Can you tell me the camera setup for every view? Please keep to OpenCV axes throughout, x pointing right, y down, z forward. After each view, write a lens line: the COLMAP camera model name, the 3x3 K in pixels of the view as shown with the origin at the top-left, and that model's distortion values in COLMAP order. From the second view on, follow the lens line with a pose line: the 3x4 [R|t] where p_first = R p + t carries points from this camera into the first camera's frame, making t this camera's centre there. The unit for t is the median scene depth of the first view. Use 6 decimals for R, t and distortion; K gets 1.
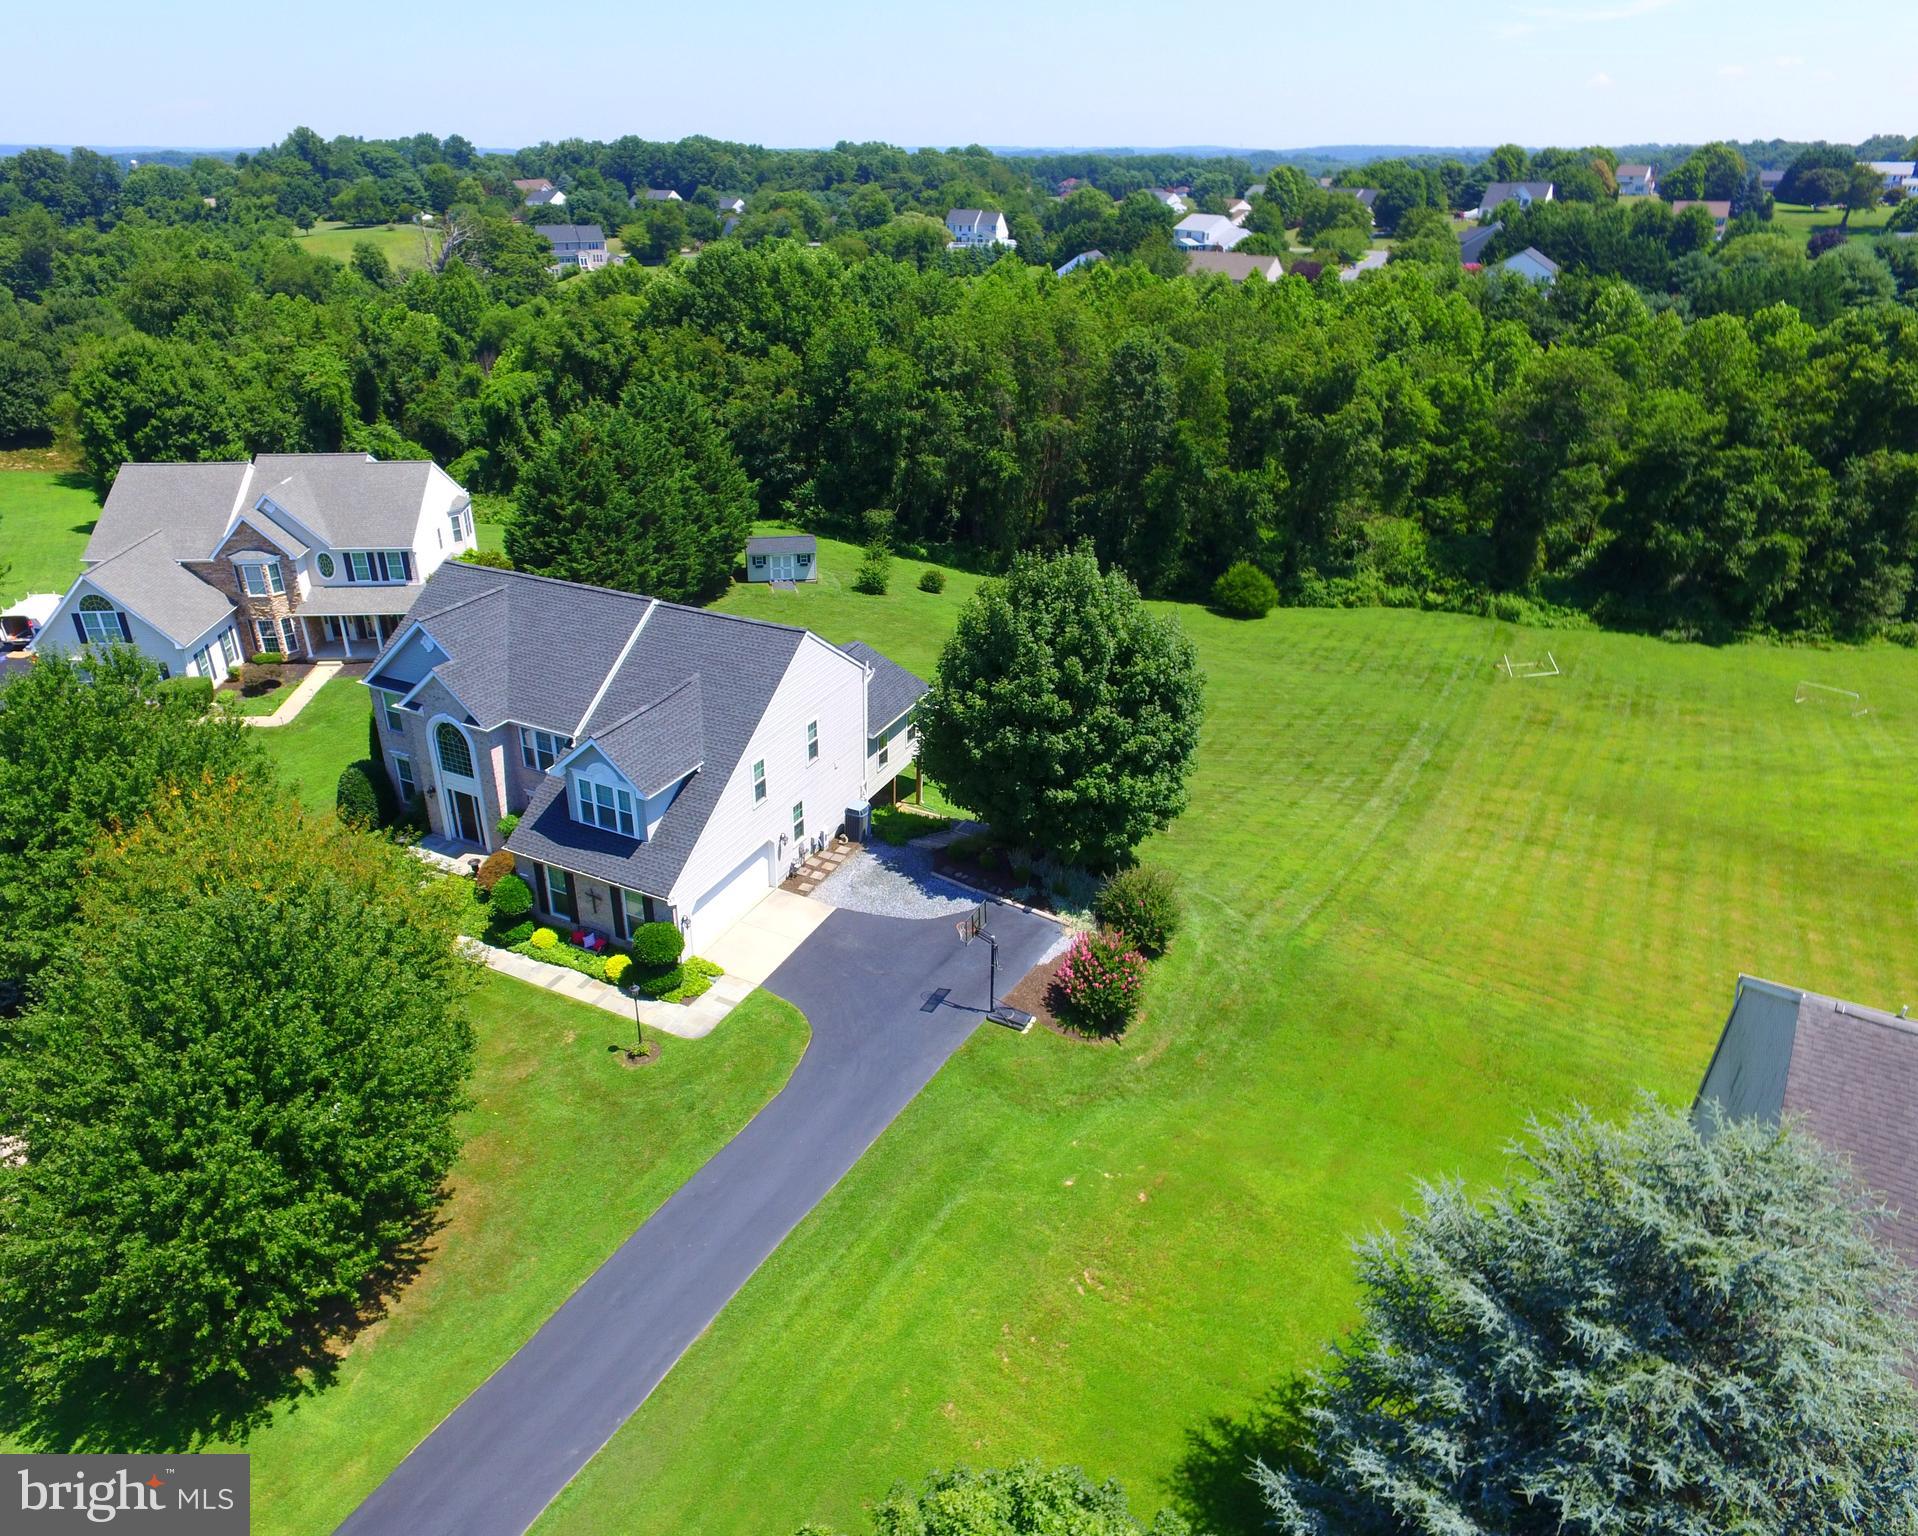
lens RADIAL K [[1217.8, 0, 881.7], [0, 1217.8, 771.4], [0, 0, 1]] dist [-0.005695, -0.001052]
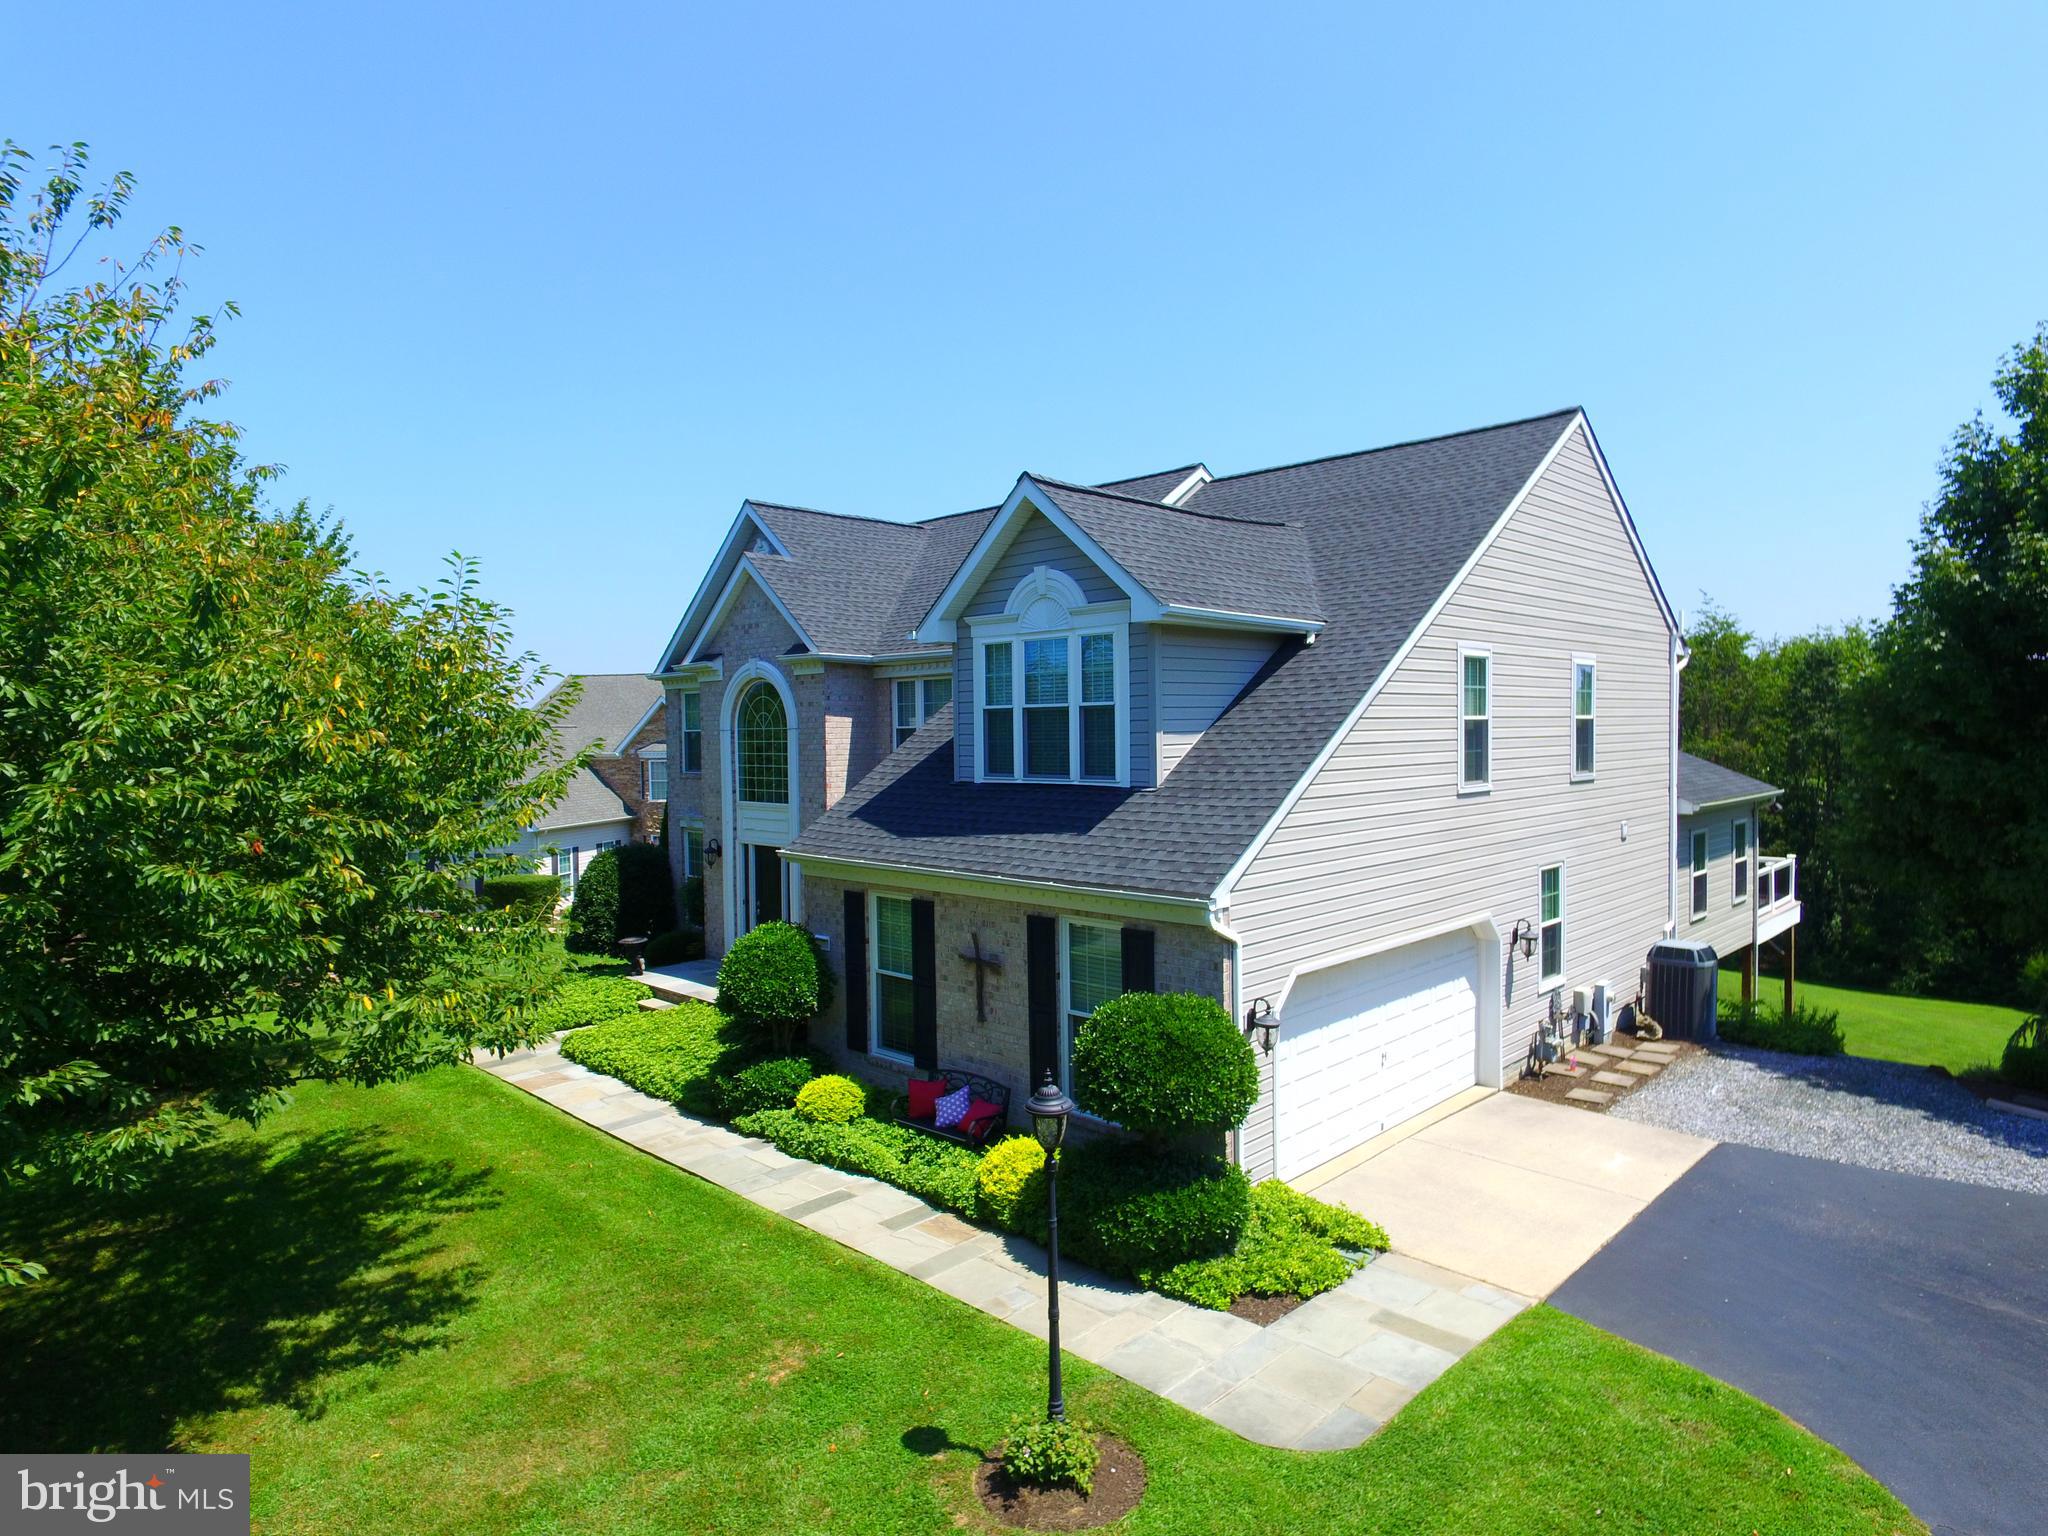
lens RADIAL K [[1190.8, 0, 1030.9], [0, 1190.8, 776.1], [0, 0, 1]] dist [-0.001890, -0.000179]
pose [[0.956290, 0.000202, -0.292421, -0.128445], [-0.121905, 0.909236, -0.398031, 0.185586], [0.265799, 0.416280, 0.869518, 0.702150]]
